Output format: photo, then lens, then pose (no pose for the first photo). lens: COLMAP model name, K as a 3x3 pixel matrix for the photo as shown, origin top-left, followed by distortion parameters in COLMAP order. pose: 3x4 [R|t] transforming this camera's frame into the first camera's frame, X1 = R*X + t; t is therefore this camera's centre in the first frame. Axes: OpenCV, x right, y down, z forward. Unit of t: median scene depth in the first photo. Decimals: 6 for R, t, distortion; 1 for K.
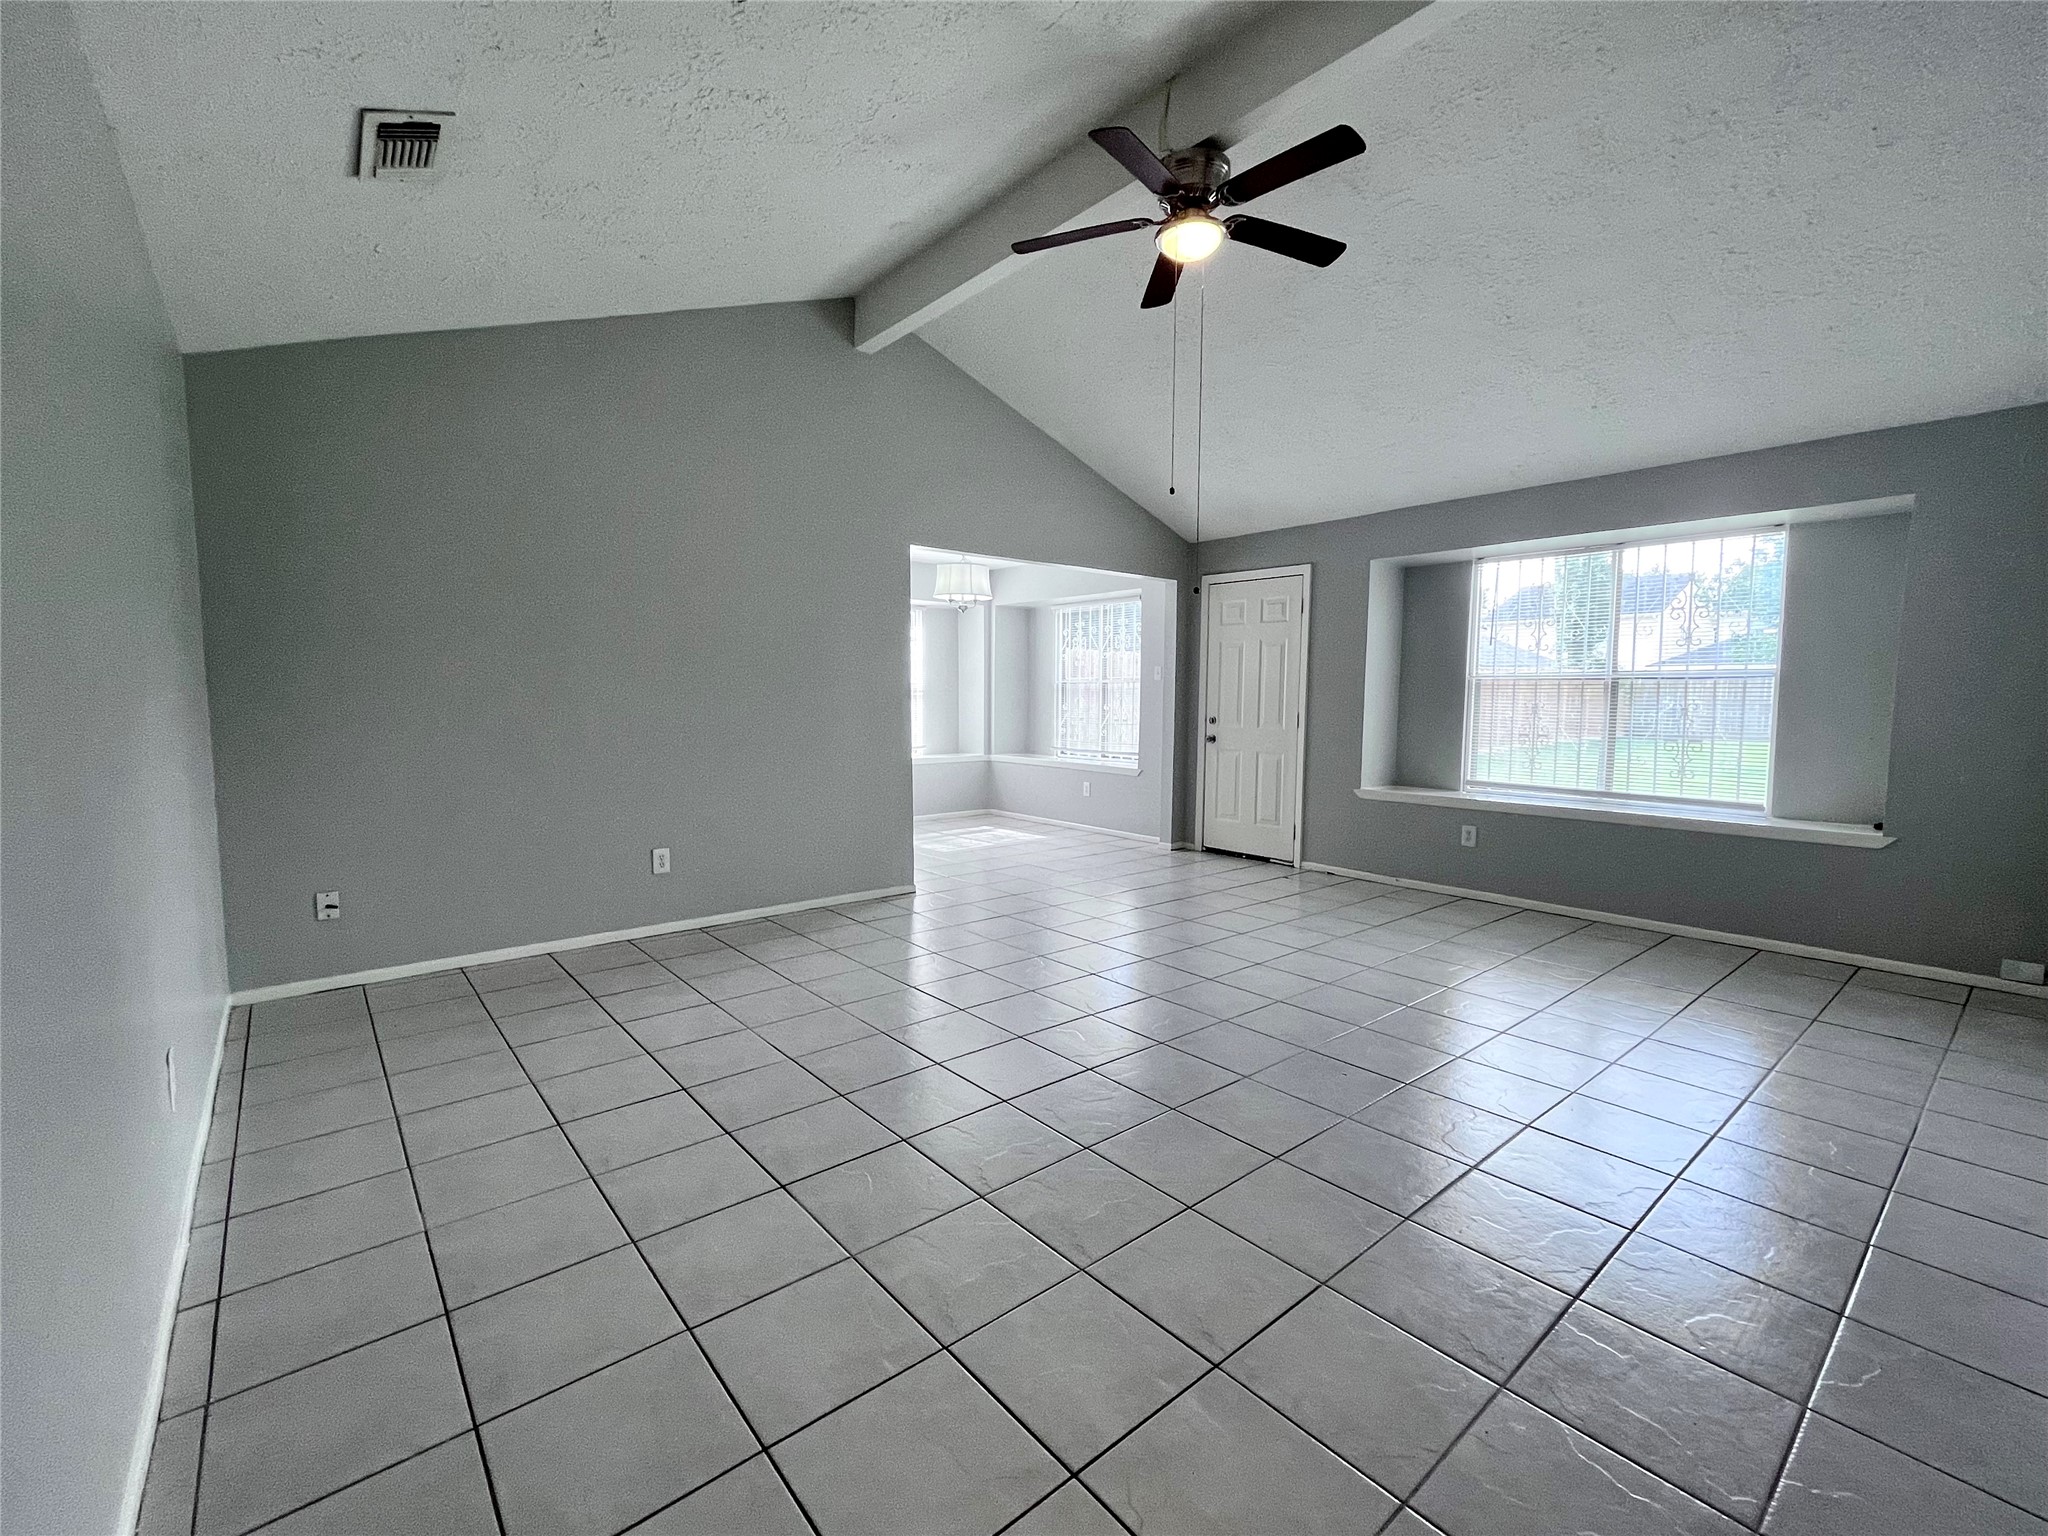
lens RADIAL K [[888.5, 0, 1026.9], [0, 888.5, 766.4], [0, 0, 1]] dist [0.006645, -0.002027]
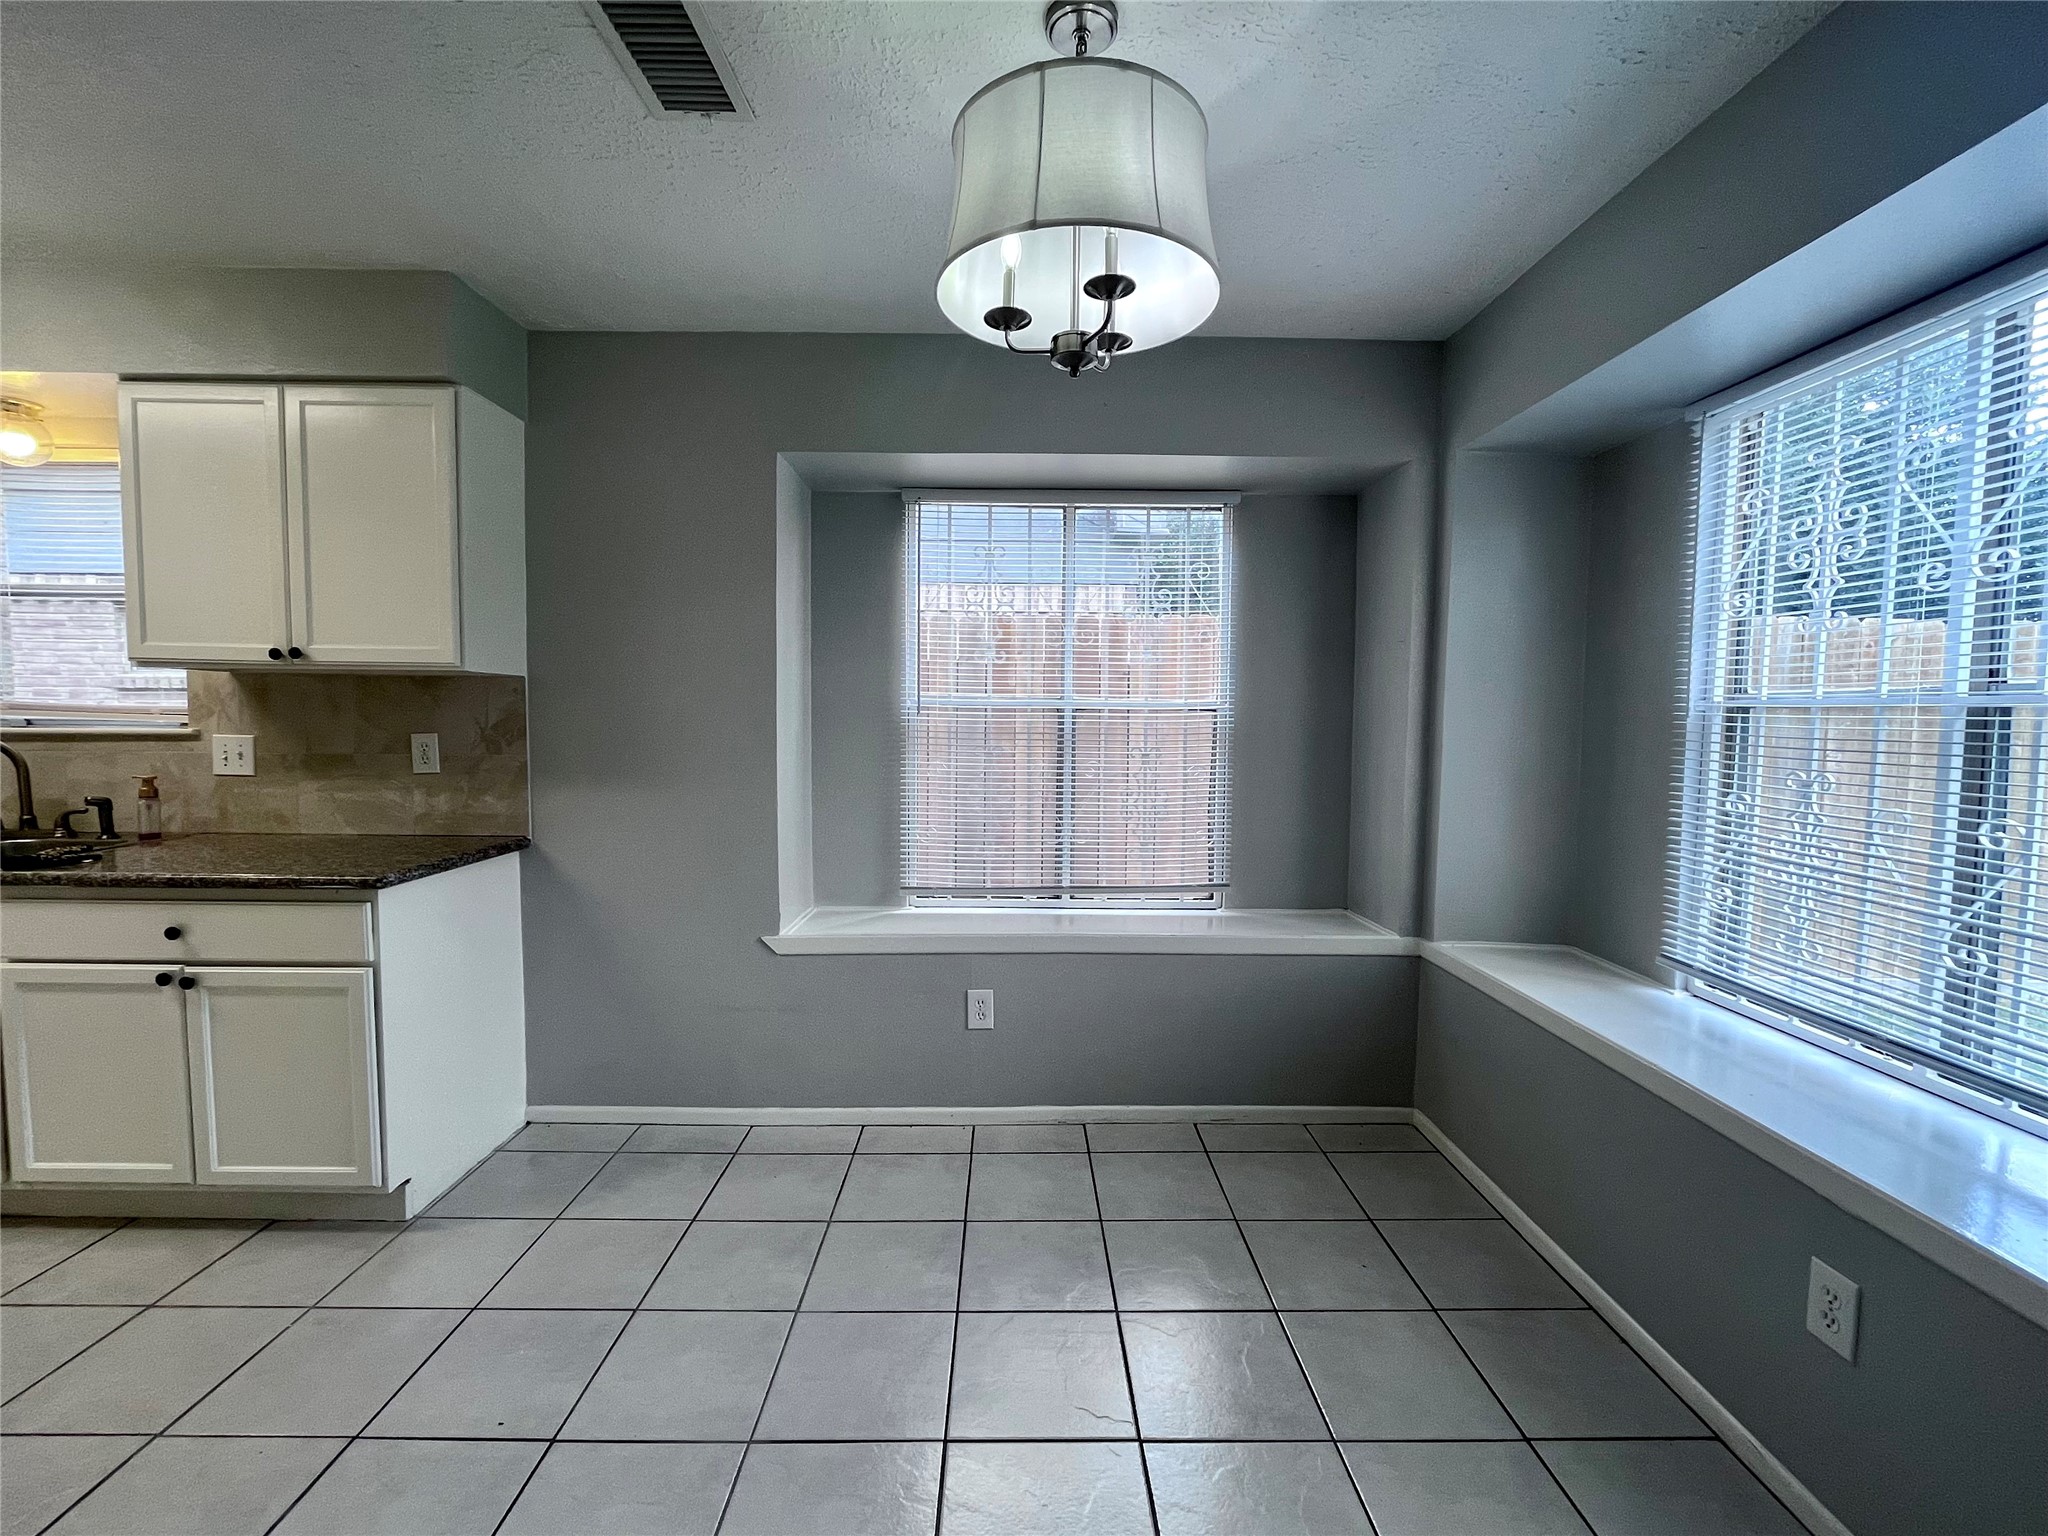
lens RADIAL K [[888.5, 0, 1026.4], [0, 888.5, 762.8], [0, 0, 1]] dist [0.006645, -0.002027]
pose [[0.775045, 0.041273, -0.630557, 0.045139], [-0.060941, 0.998095, -0.009575, -0.063632], [0.628961, 0.045847, 0.776084, 0.676968]]
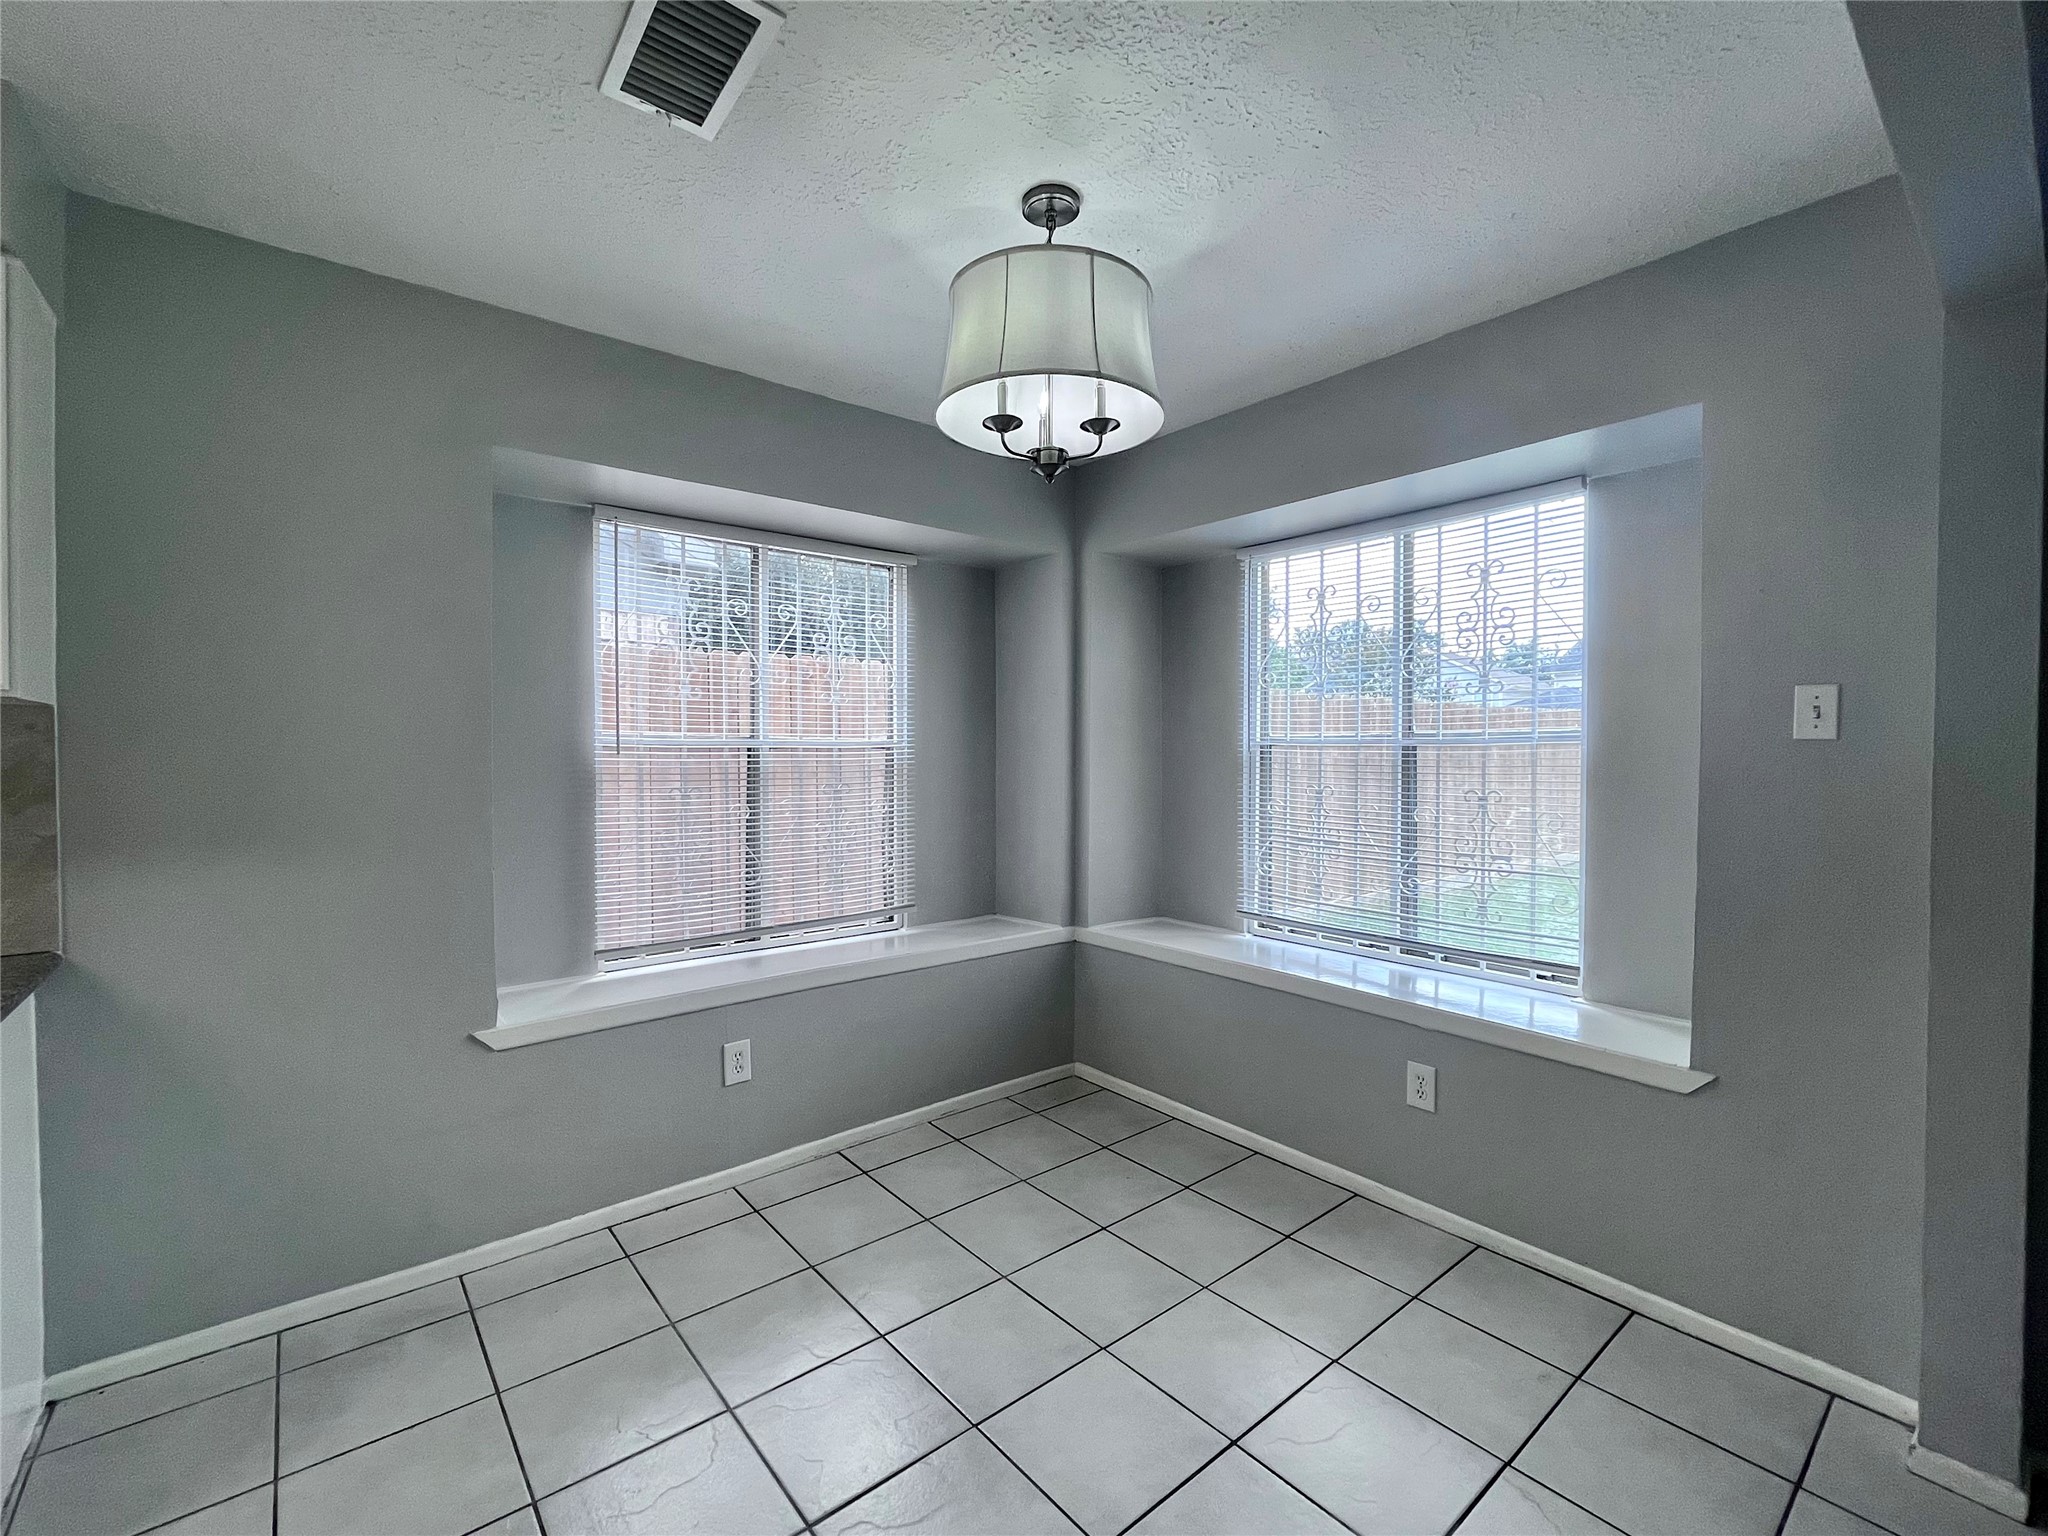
lens RADIAL K [[888.5, 0, 1023.6], [0, 888.5, 763.0], [0, 0, 1]] dist [0.006645, -0.002027]
pose [[0.999982, 0.000049, -0.005917, -0.063294], [-0.000452, 0.997677, -0.068123, -0.059364], [0.005899, 0.068124, 0.997659, 0.607498]]
